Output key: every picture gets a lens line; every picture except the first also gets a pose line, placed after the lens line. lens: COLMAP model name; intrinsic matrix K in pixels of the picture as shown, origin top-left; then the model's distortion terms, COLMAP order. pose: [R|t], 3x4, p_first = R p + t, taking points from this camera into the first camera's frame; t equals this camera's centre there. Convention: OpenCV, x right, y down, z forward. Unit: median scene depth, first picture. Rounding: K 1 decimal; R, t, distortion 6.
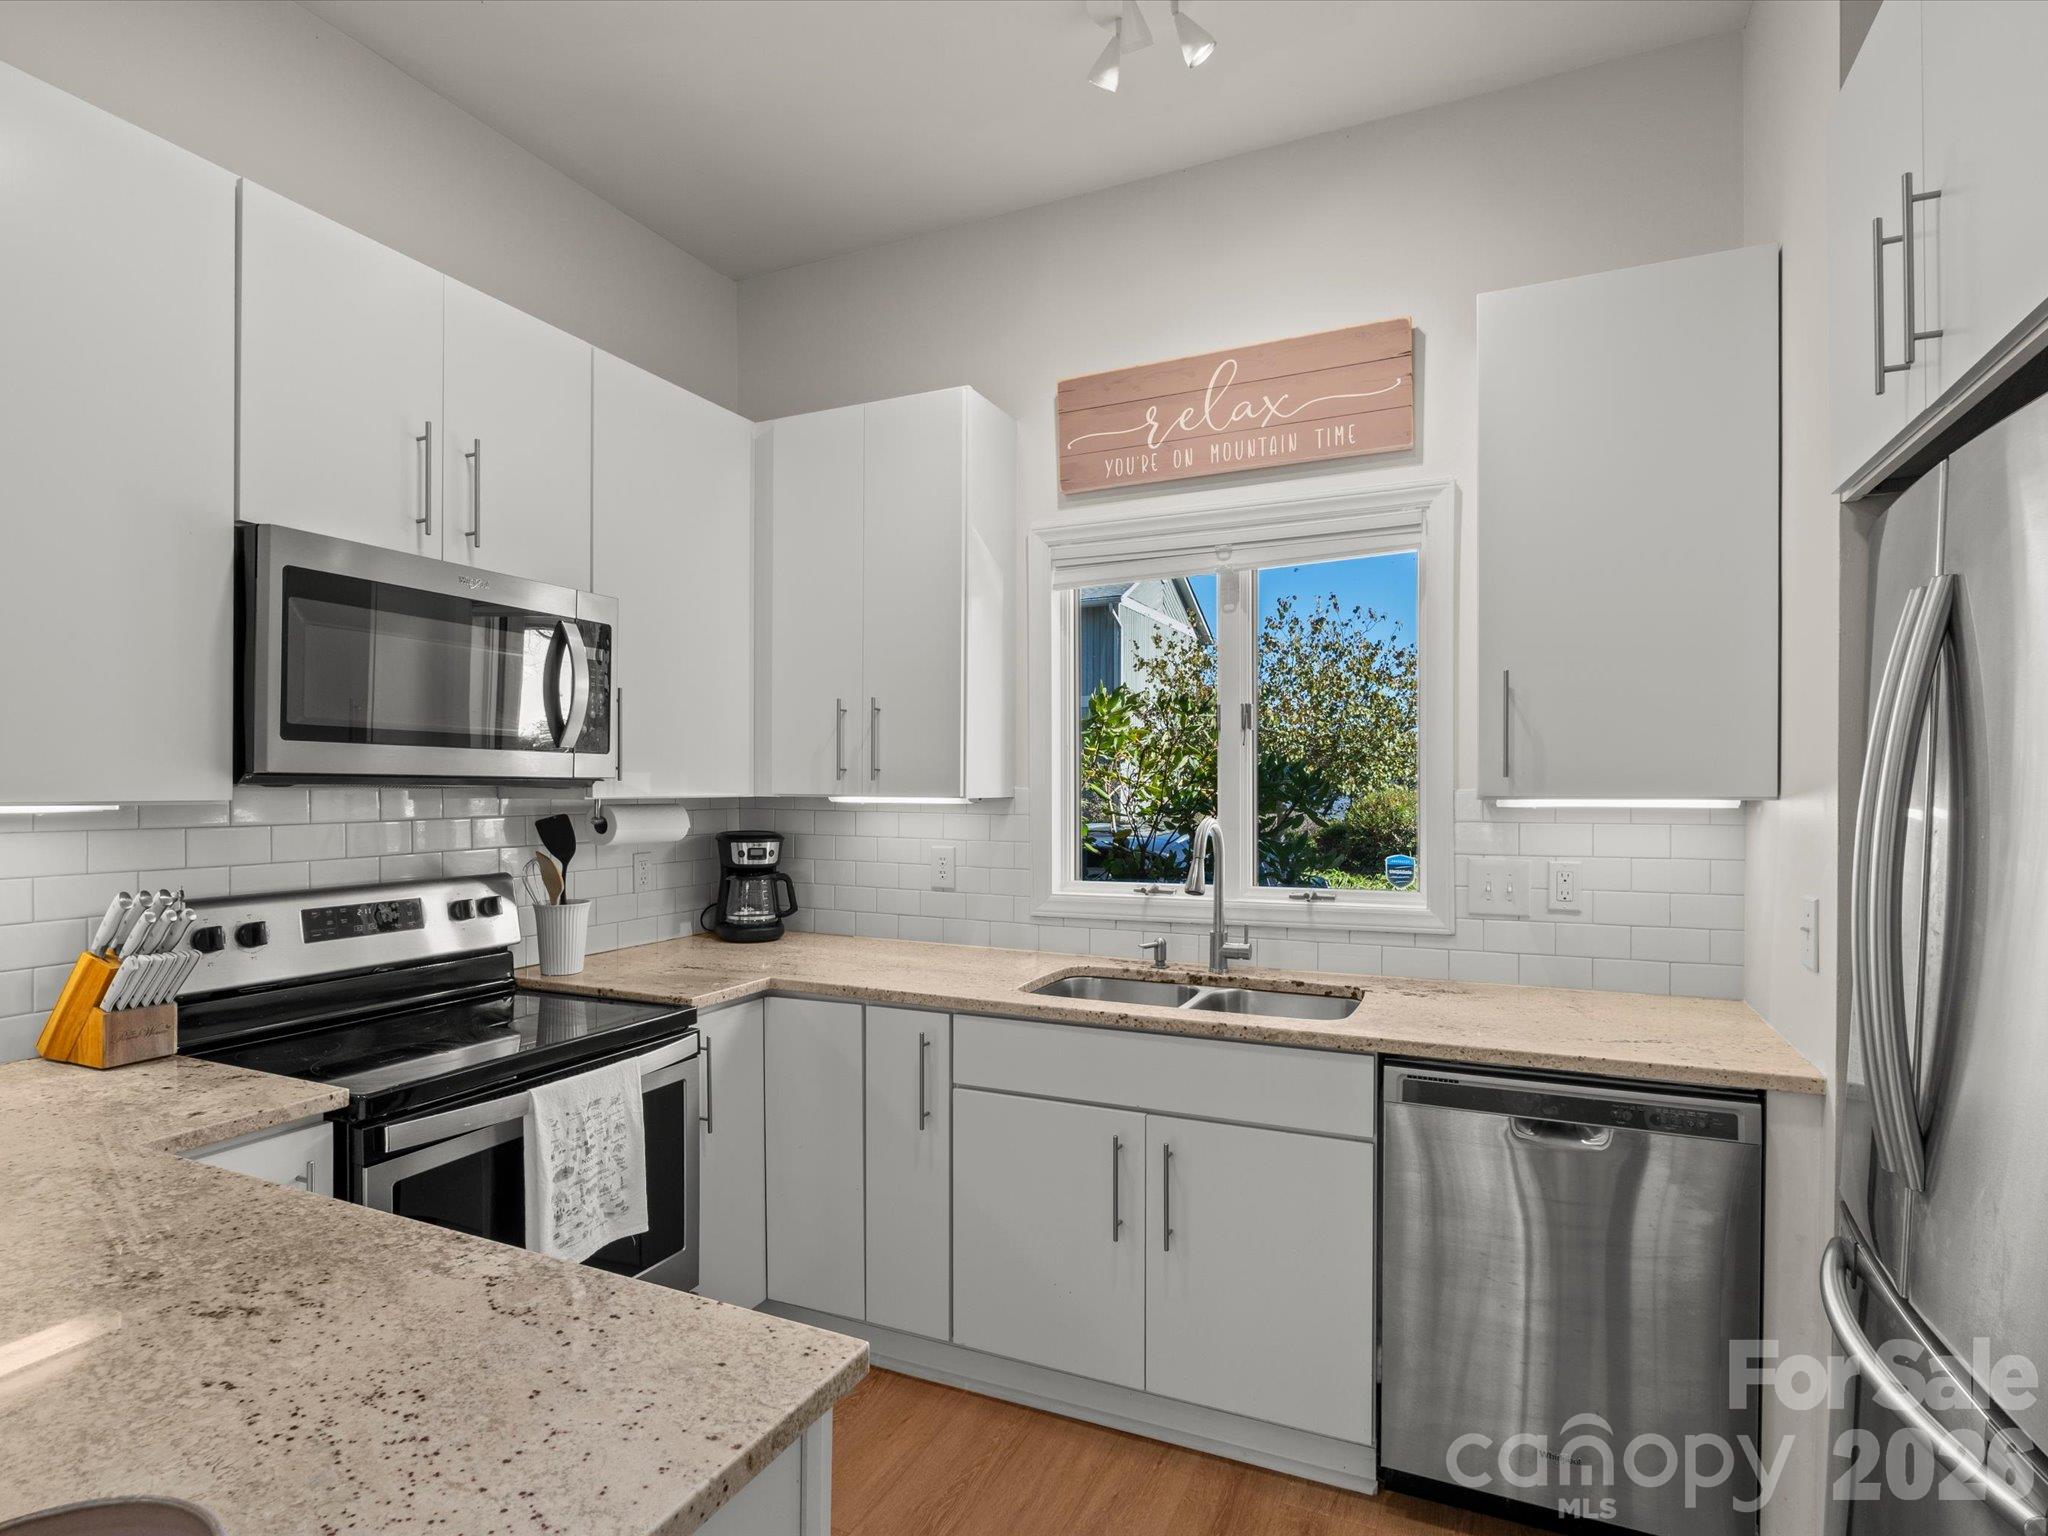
lens RADIAL K [[1075.2, 0, 1019.0], [0, 1075.2, 781.3], [0, 0, 1]] dist [-0.005567, -0.003414]
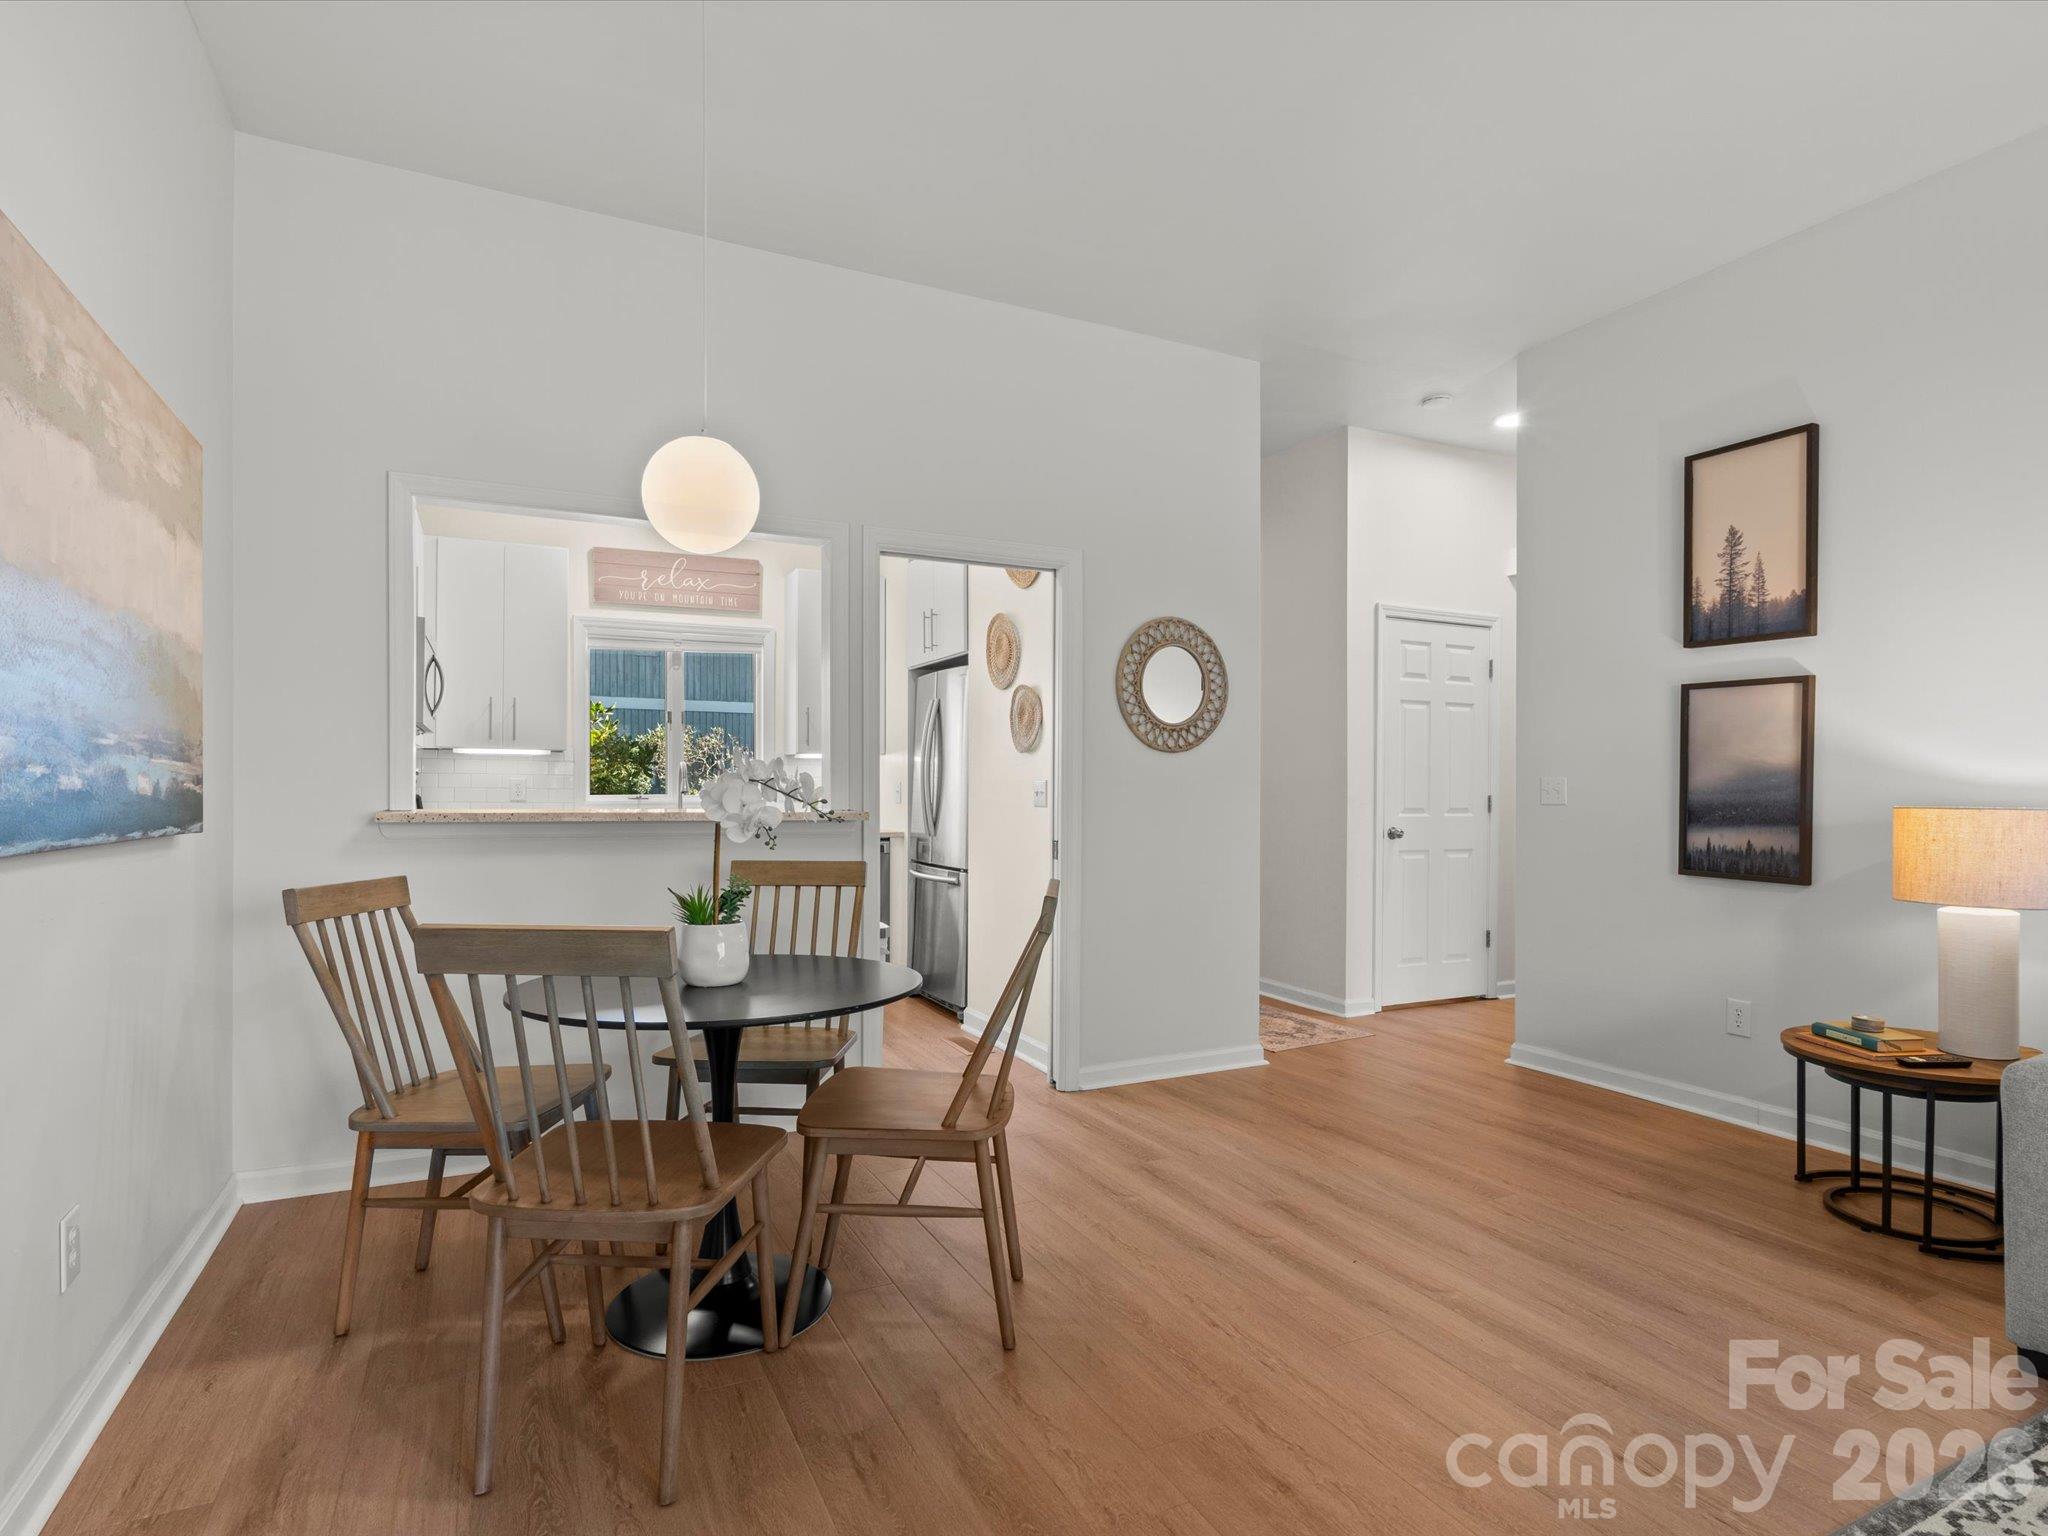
lens RADIAL K [[1075.2, 0, 1030.6], [0, 1075.2, 785.9], [0, 0, 1]] dist [-0.005567, -0.003414]
pose [[0.625139, -0.002634, 0.780509, -1.098876], [-0.002455, 0.999983, 0.005341, 0.068465], [-0.780510, -0.005255, 0.625121, -0.966482]]
